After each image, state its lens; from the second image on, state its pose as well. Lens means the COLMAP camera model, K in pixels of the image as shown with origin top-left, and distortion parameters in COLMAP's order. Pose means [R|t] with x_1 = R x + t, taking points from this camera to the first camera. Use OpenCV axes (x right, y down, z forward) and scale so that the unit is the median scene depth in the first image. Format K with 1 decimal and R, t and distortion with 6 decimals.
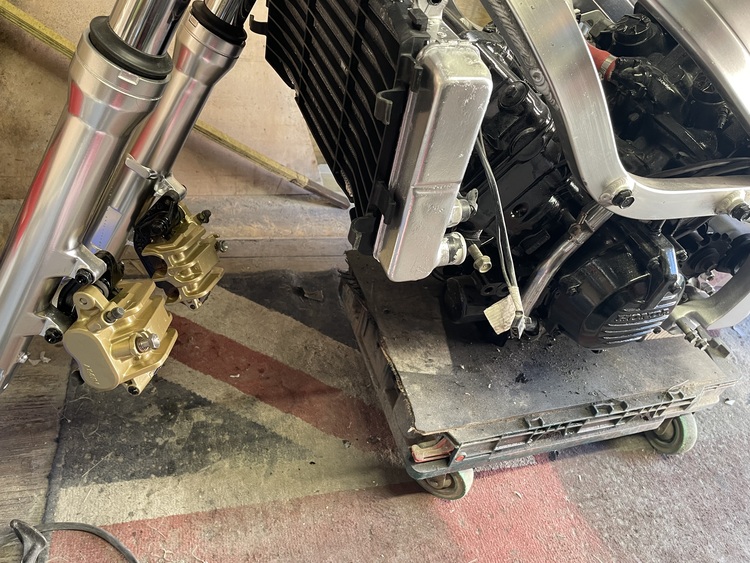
lens RADIAL K [[564.2, 0, 375.0], [0, 564.2, 281.5], [0, 0, 1]] dist [0.083599, -0.108473]
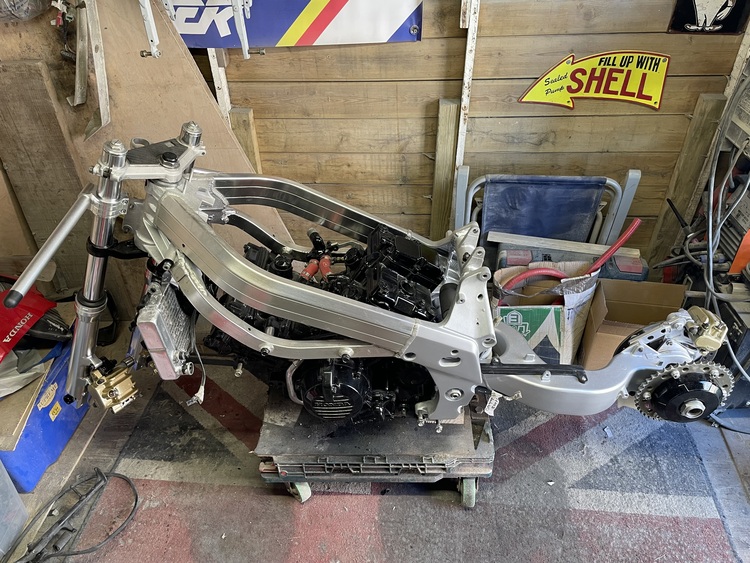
lens RADIAL K [[564.2, 0, 375.0], [0, 564.2, 281.5], [0, 0, 1]] dist [0.083599, -0.108473]
pose [[0.914478, 0.026148, -0.403789, 1.033686], [-0.067083, 0.993898, -0.087564, -0.149113], [0.399036, 0.107163, 0.910652, -0.565209]]
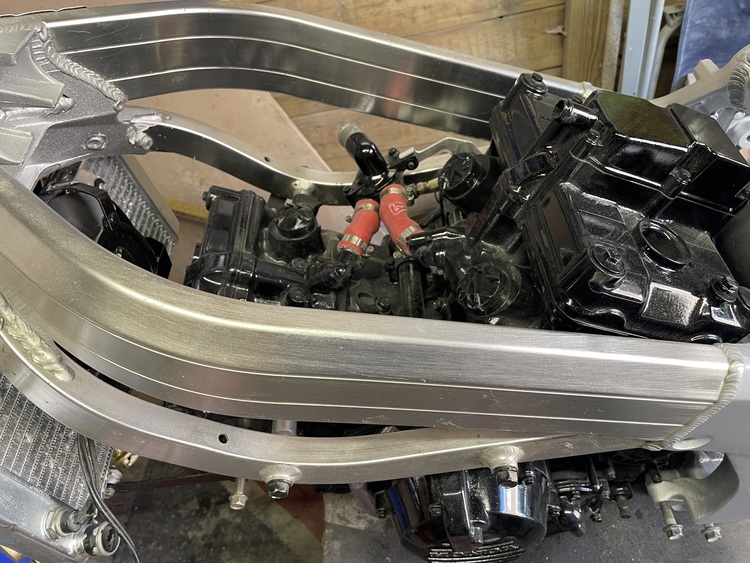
lens RADIAL K [[564.2, 0, 375.0], [0, 564.2, 281.5], [0, 0, 1]] dist [0.083599, -0.108473]
pose [[0.863874, -0.050895, -0.501130, 0.575953], [0.097142, 0.993039, 0.066605, -0.284501], [0.494252, -0.106220, 0.862805, 0.220518]]
